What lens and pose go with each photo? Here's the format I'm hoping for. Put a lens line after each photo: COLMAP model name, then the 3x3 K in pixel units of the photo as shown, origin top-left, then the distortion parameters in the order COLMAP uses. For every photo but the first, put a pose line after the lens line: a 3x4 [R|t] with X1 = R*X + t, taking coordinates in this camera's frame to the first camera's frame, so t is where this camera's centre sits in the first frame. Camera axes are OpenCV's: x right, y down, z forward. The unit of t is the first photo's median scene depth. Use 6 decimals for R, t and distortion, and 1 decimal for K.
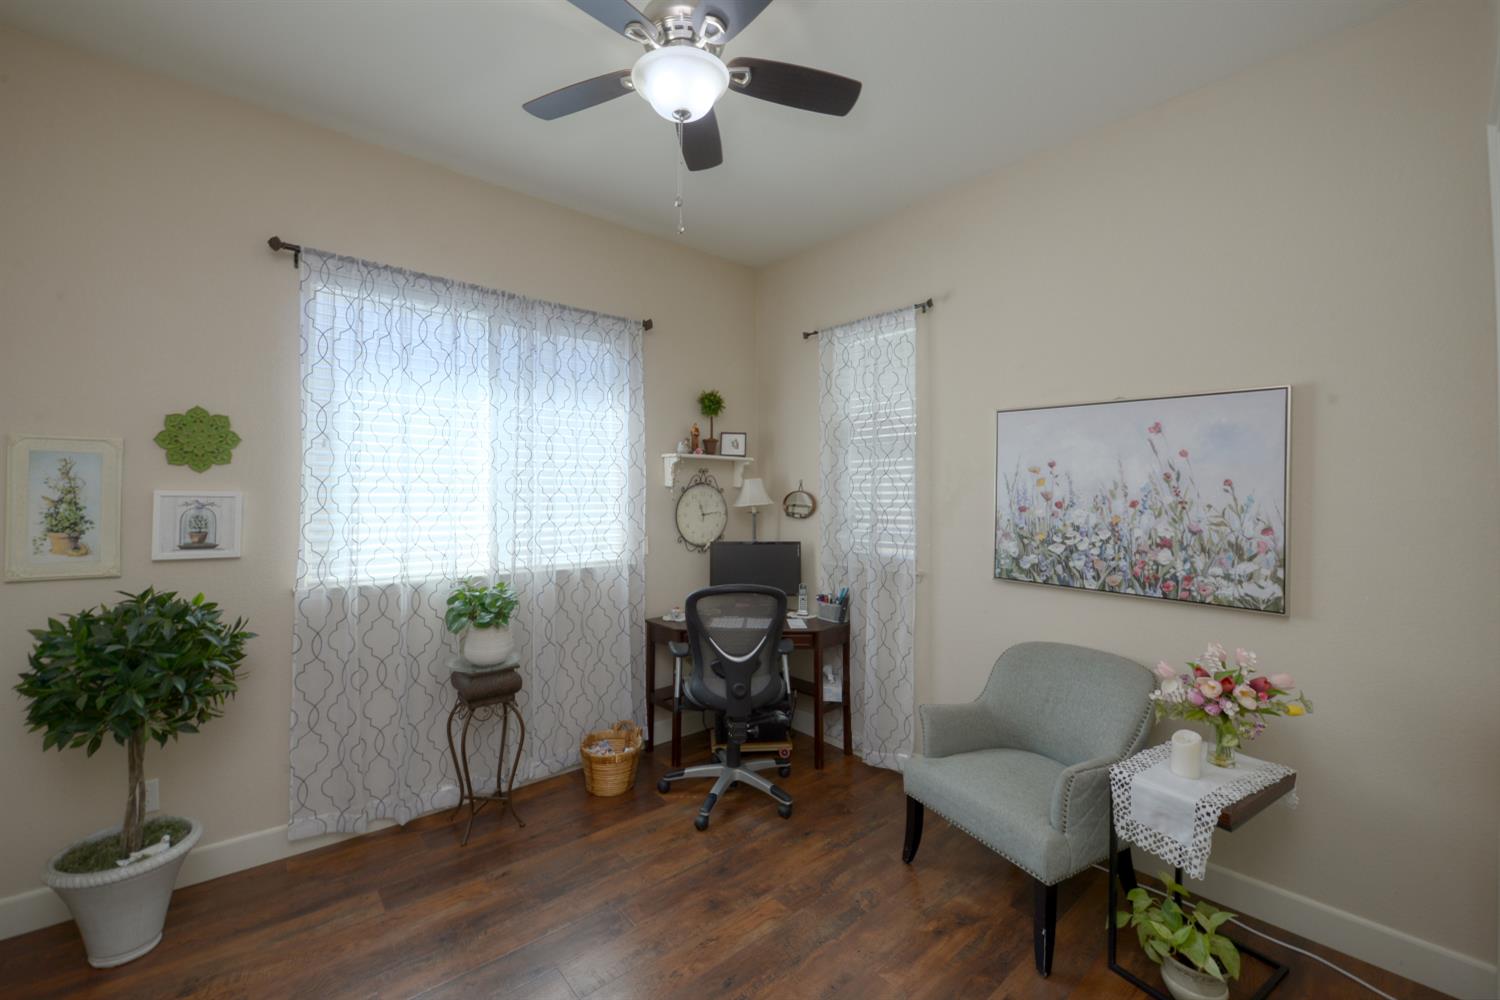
lens RADIAL K [[599.2, 0, 748.2], [0, 599.2, 493.2], [0, 0, 1]] dist [-0.018123, -0.001167]
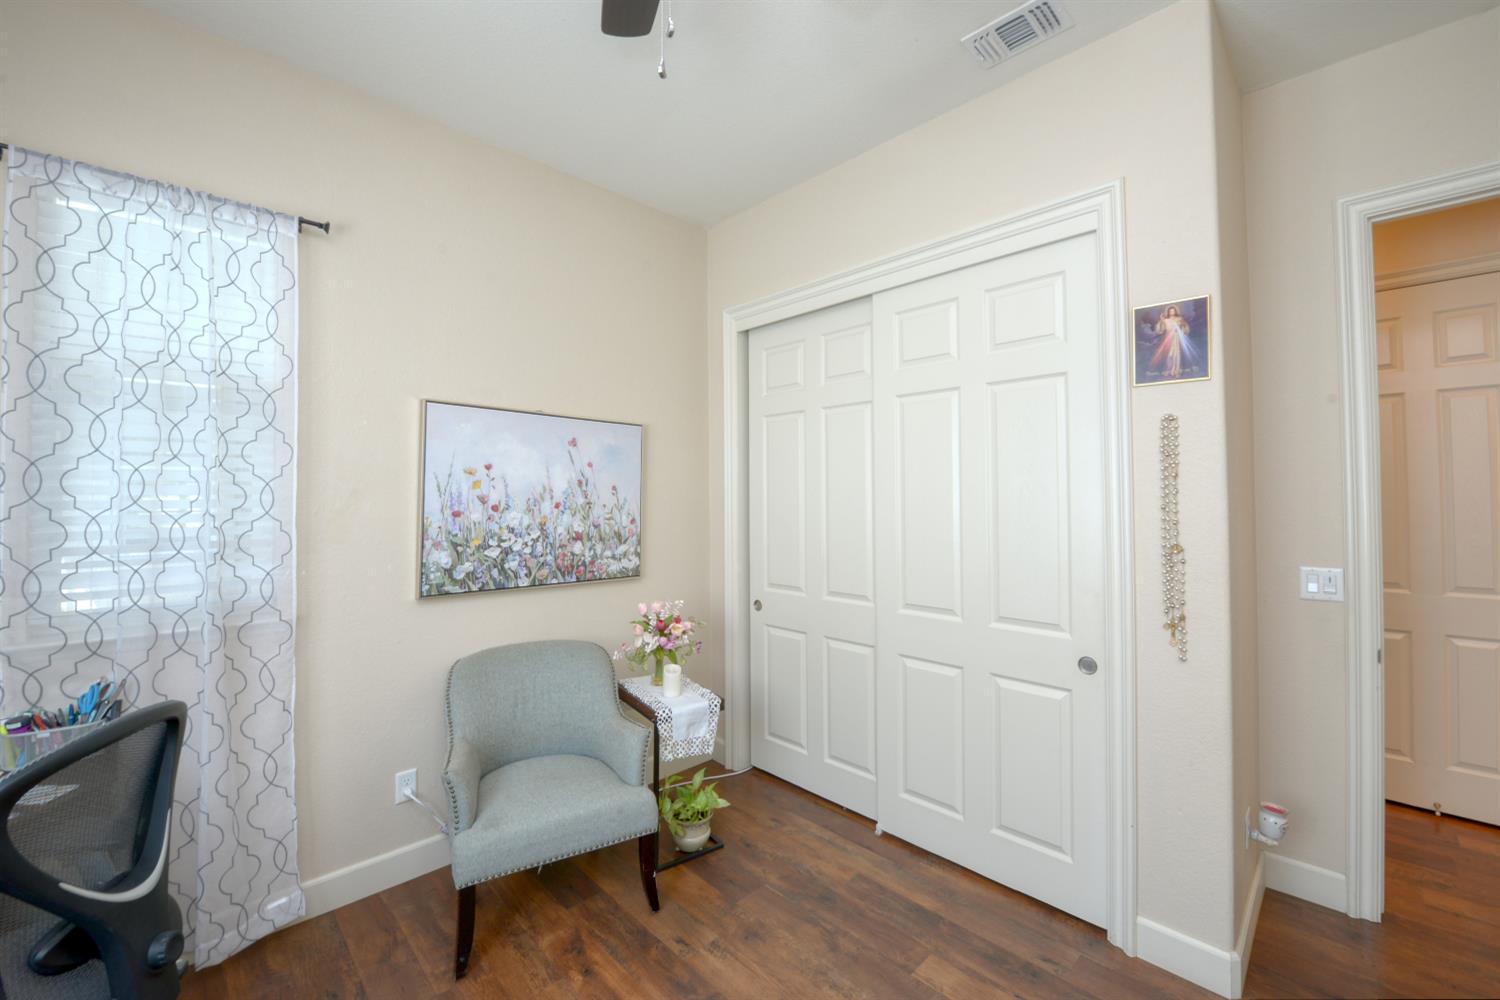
lens RADIAL K [[599.2, 0, 742.2], [0, 599.2, 493.3], [0, 0, 1]] dist [-0.018123, -0.001167]
pose [[-0.054473, 0.001287, 0.998514, -0.533158], [0.003167, 0.999994, -0.001116, -0.002833], [-0.998510, 0.003101, -0.054477, 0.699921]]
